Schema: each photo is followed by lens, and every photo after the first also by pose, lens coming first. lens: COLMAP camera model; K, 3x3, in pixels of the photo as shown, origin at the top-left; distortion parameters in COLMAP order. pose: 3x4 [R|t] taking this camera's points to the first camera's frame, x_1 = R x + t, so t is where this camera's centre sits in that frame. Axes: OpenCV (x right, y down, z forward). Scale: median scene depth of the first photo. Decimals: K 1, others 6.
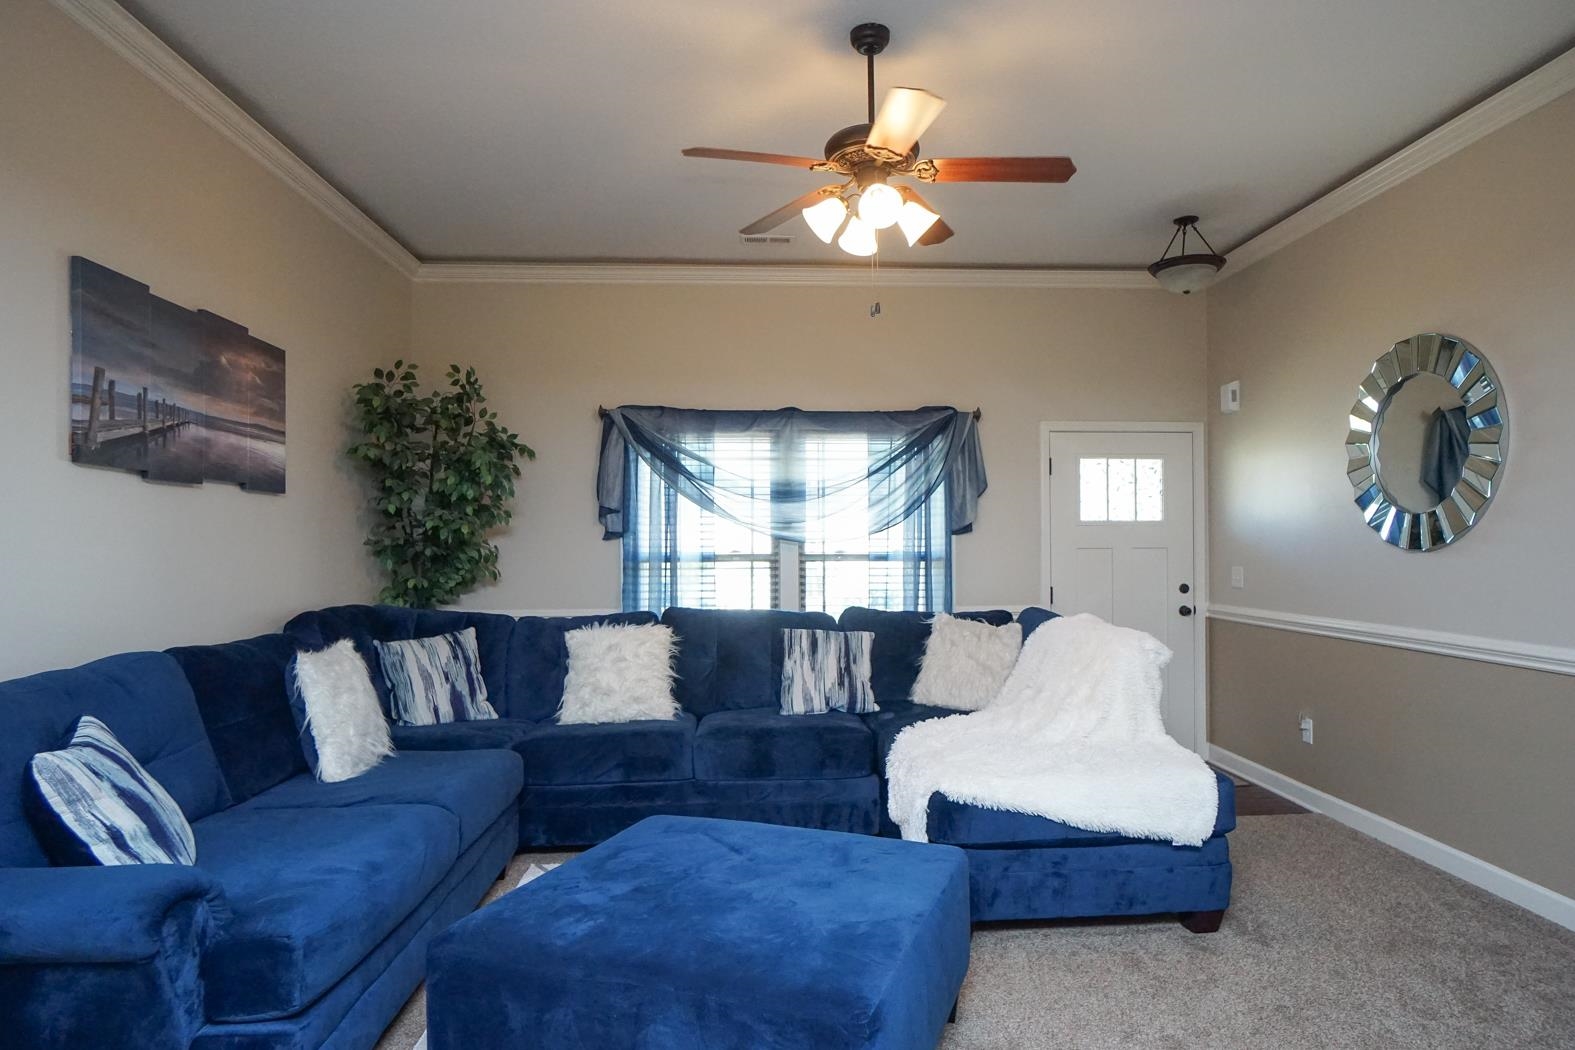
lens RADIAL K [[933.3, 0, 788.1], [0, 933.3, 543.7], [0, 0, 1]] dist [-0.005718, -0.001029]
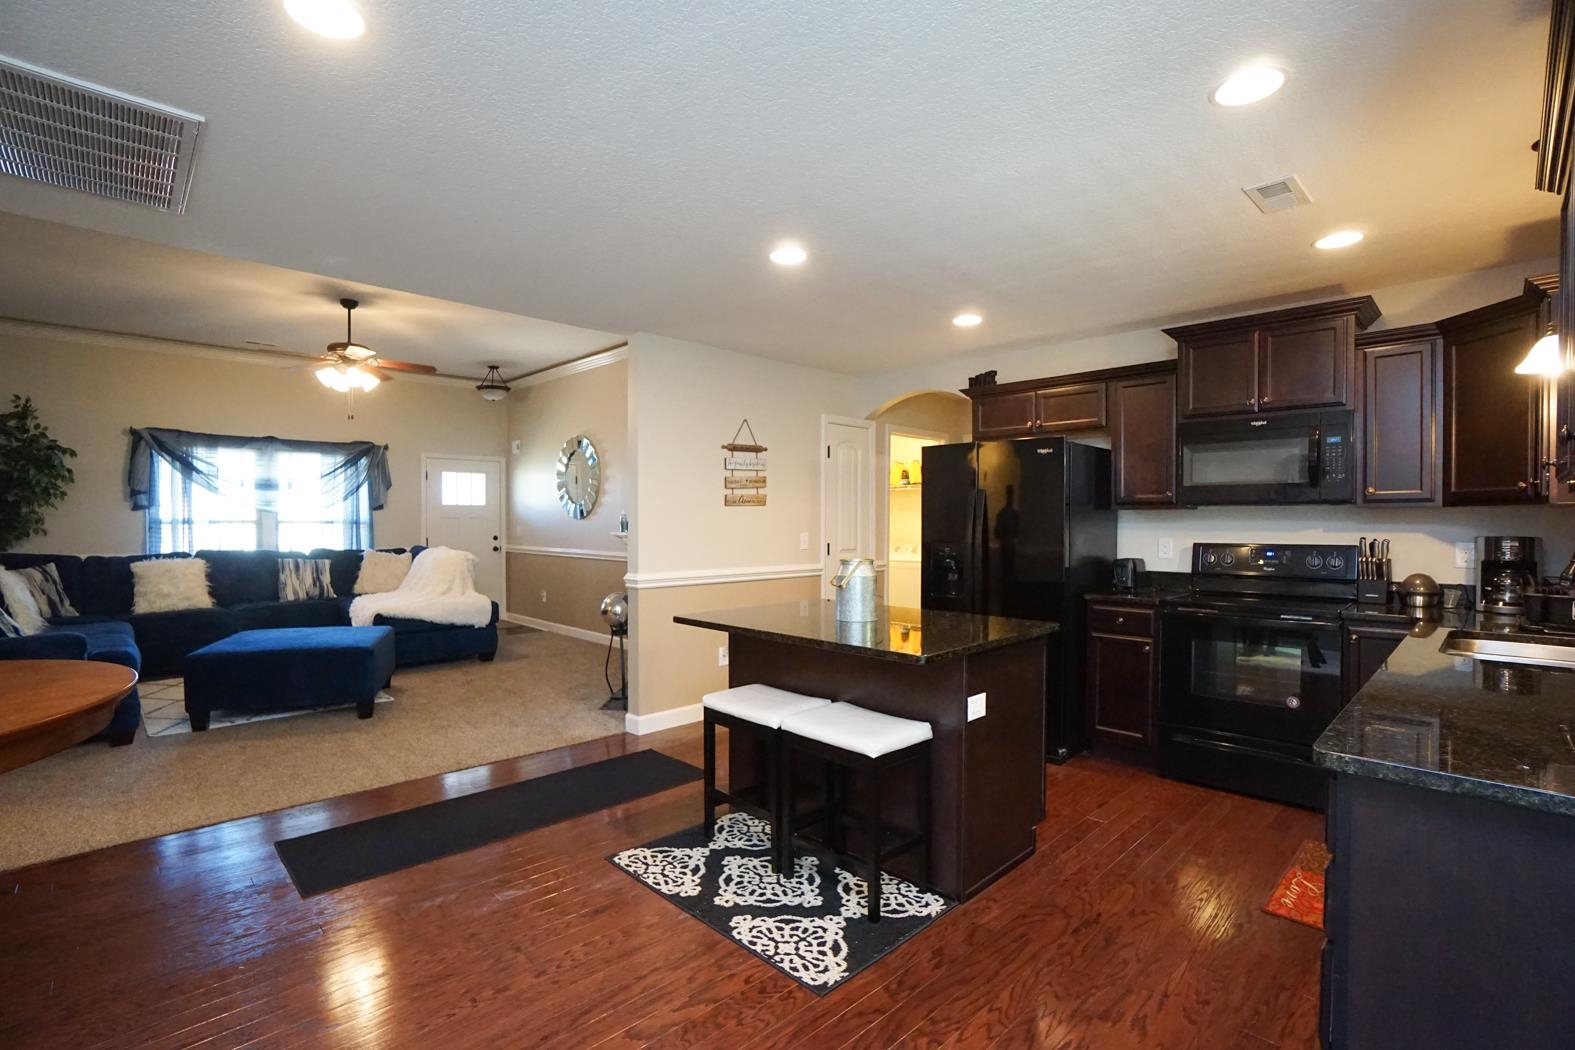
lens RADIAL K [[714.6, 0, 751.5], [0, 714.6, 524.3], [0, 0, 1]] dist [-0.001487, 0.000234]
pose [[0.763724, 0.001650, 0.645541, -0.179699], [-0.006977, 0.999959, 0.005698, 0.005719], [-0.645505, -0.008856, 0.763705, -0.634397]]
